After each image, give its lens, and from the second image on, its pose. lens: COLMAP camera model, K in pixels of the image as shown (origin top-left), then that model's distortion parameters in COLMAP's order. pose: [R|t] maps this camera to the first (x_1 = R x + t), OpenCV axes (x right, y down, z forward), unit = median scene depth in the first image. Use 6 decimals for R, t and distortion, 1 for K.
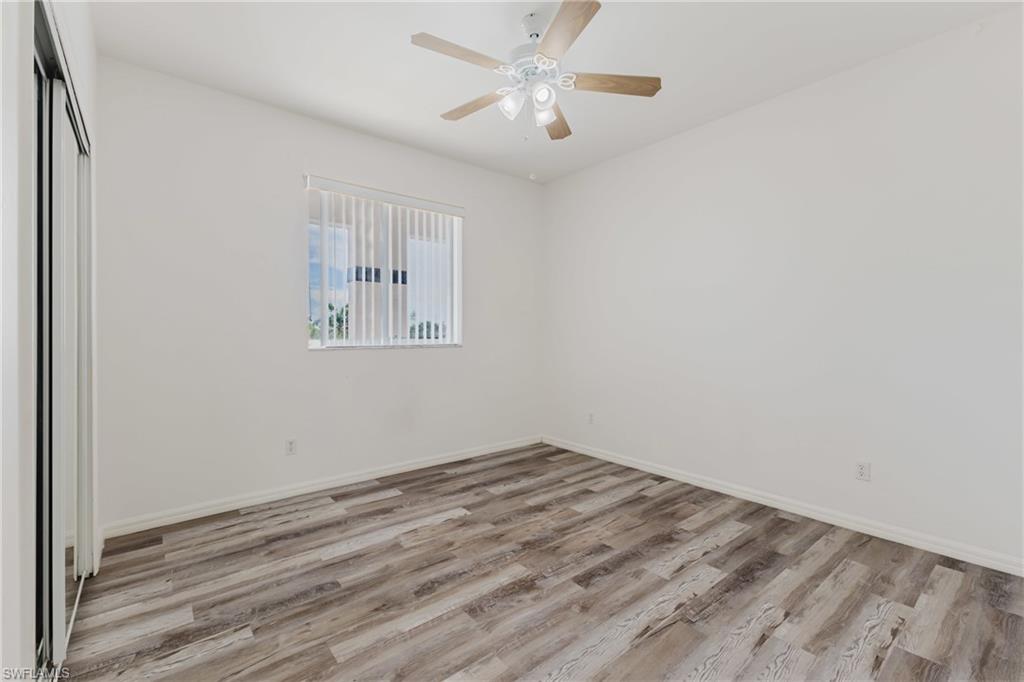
lens RADIAL K [[439.8, 0, 514.1], [0, 439.8, 336.5], [0, 0, 1]] dist [0.009520, -0.000024]
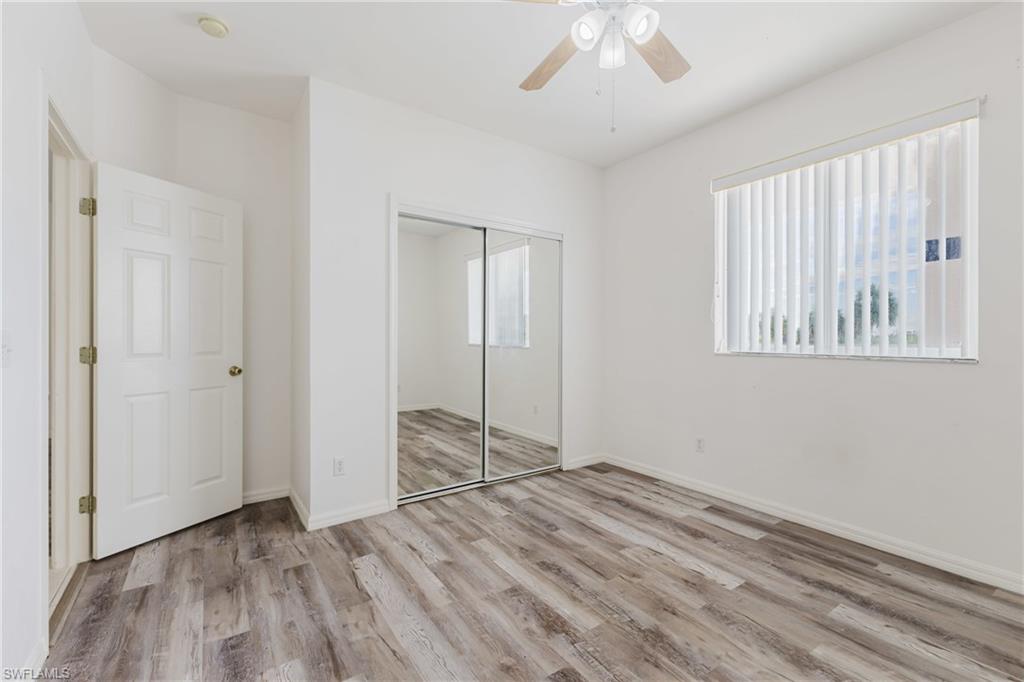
lens RADIAL K [[439.8, 0, 514.1], [0, 439.8, 336.5], [0, 0, 1]] dist [0.009520, -0.000024]
pose [[-0.085001, -0.002440, -0.996378, 0.728407], [-0.010658, 0.999942, -0.001539, -0.003185], [0.996324, 0.010489, -0.085022, 0.797263]]
